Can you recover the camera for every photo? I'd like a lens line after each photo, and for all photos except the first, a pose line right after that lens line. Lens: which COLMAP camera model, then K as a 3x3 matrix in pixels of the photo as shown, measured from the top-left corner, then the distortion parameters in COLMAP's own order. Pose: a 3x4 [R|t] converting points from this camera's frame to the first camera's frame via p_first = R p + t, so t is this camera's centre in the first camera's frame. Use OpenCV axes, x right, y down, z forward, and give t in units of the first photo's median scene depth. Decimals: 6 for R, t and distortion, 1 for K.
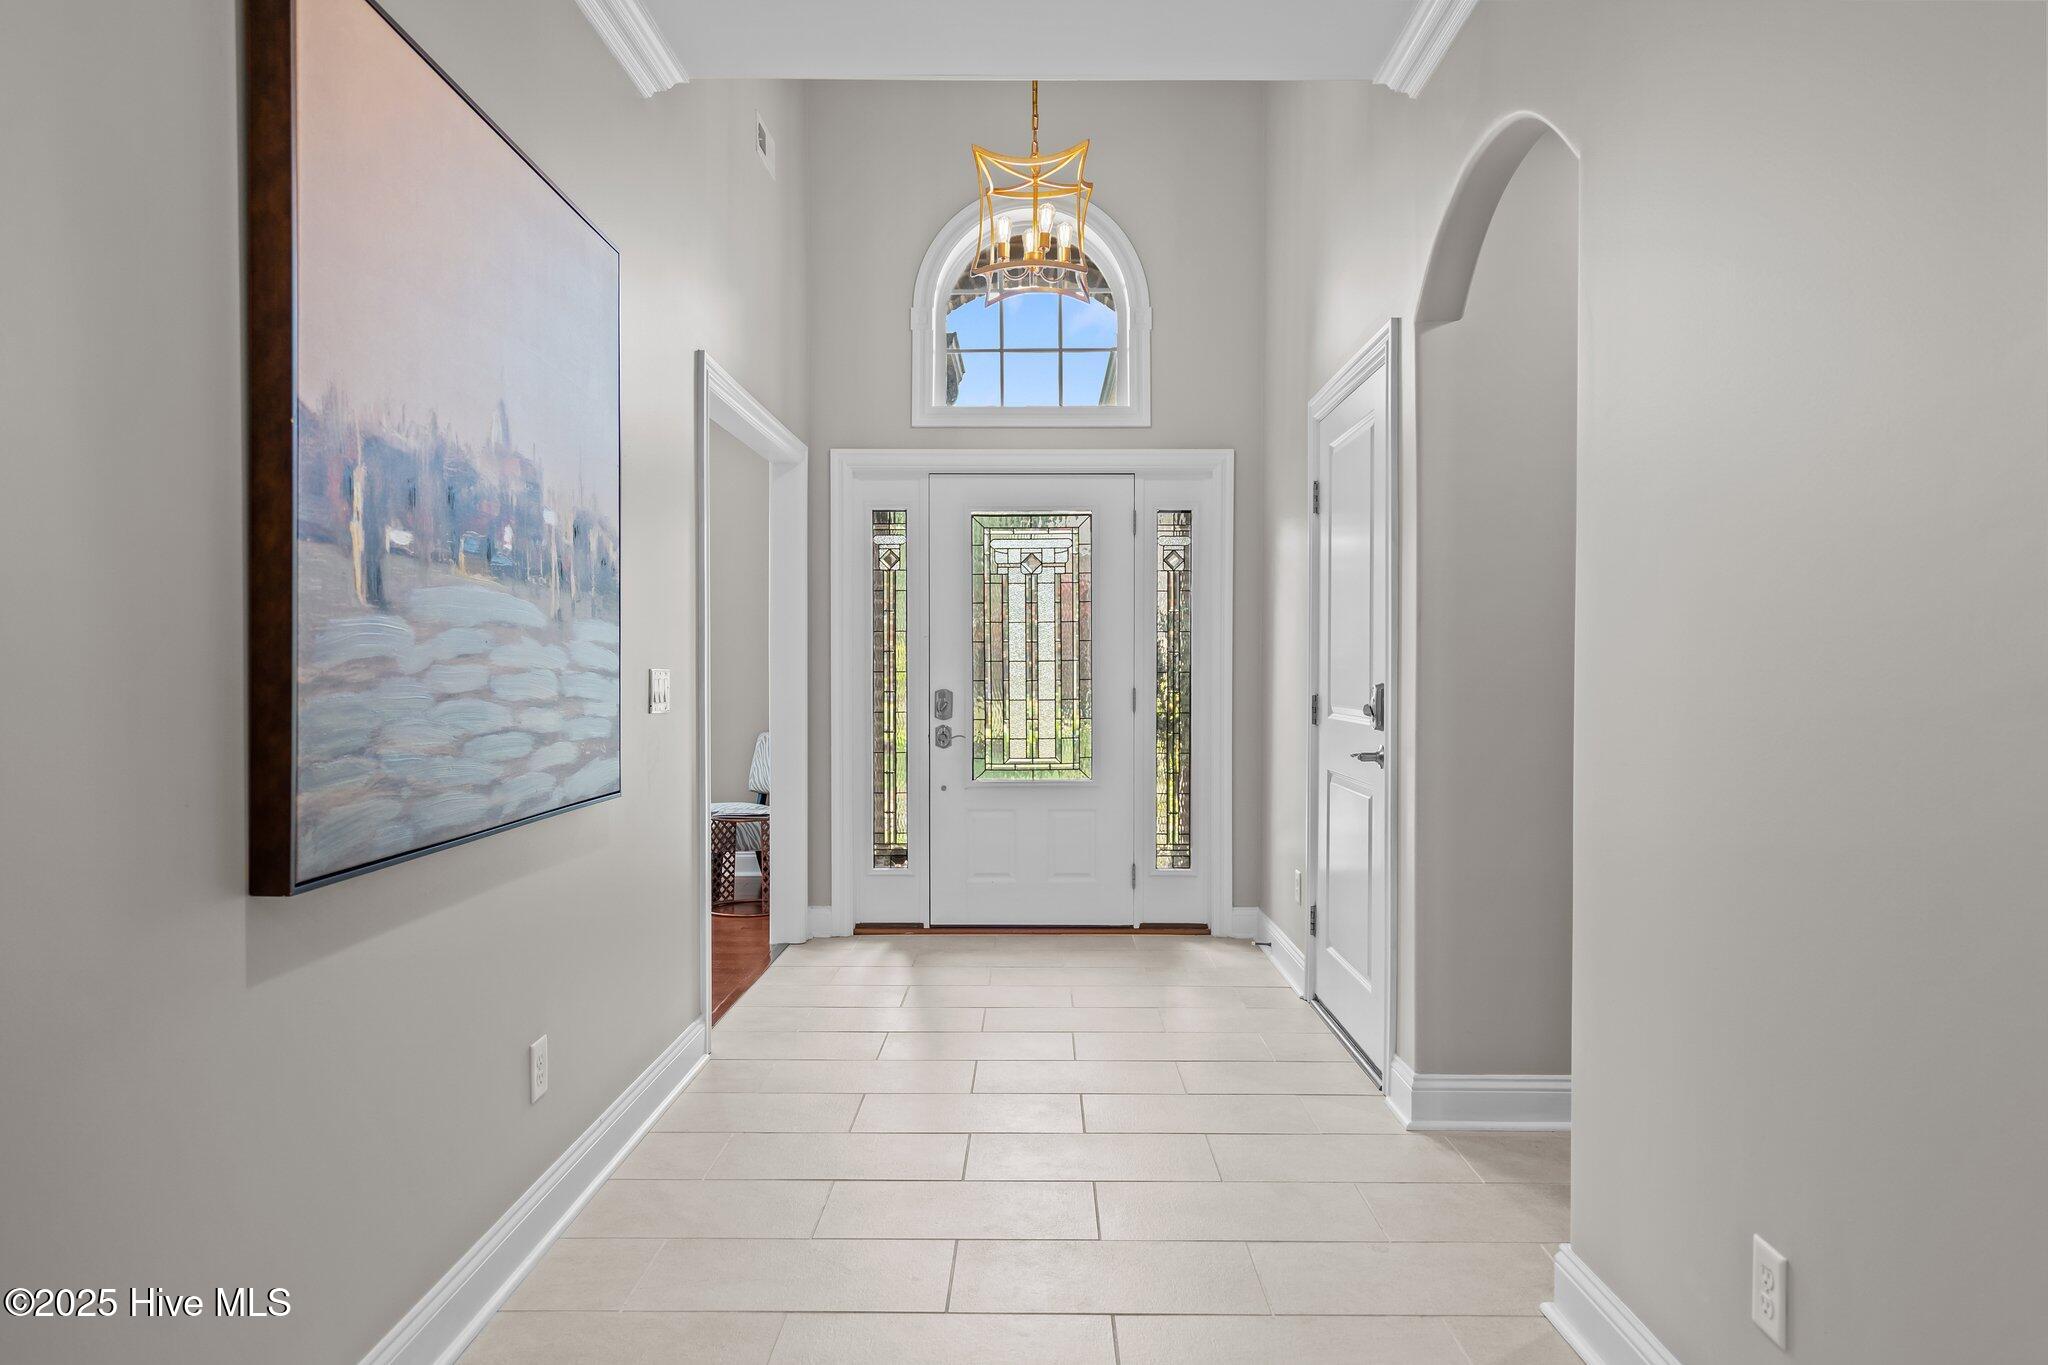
lens RADIAL K [[1286.5, 0, 1021.4], [0, 1286.5, 684.1], [0, 0, 1]] dist [-0.001532, 0.000395]
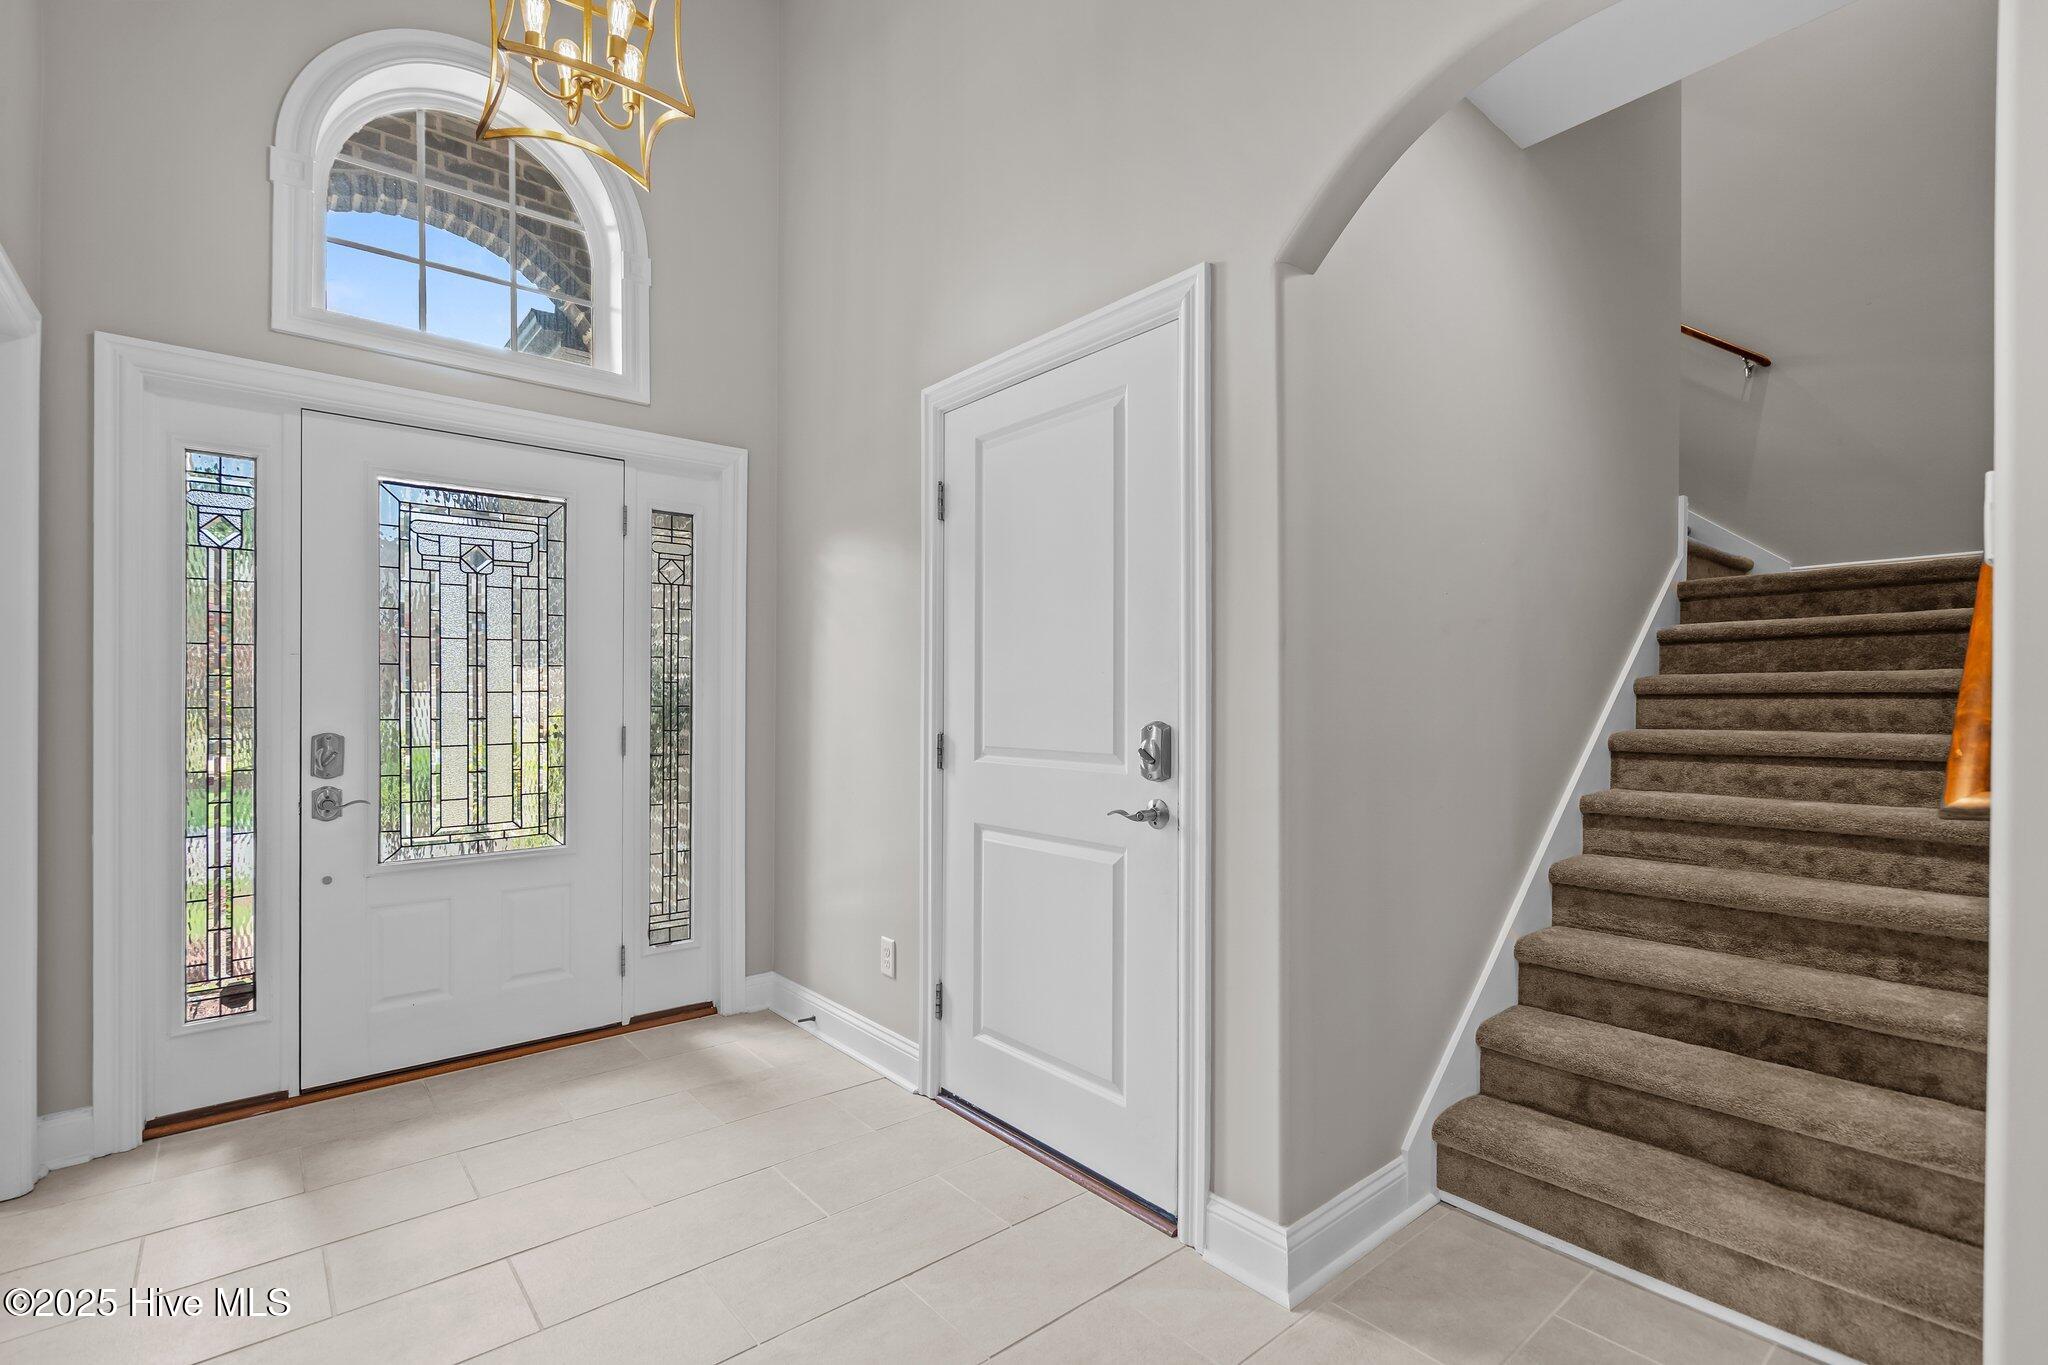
lens RADIAL K [[925.9, 0, 1021.8], [0, 925.9, 698.1], [0, 0, 1]] dist [-0.004744, -0.000217]
pose [[0.753954, 0.001437, 0.656926, -0.104068], [0.007416, 0.999915, -0.010698, -0.006476], [-0.656886, 0.012937, 0.753879, 0.400035]]
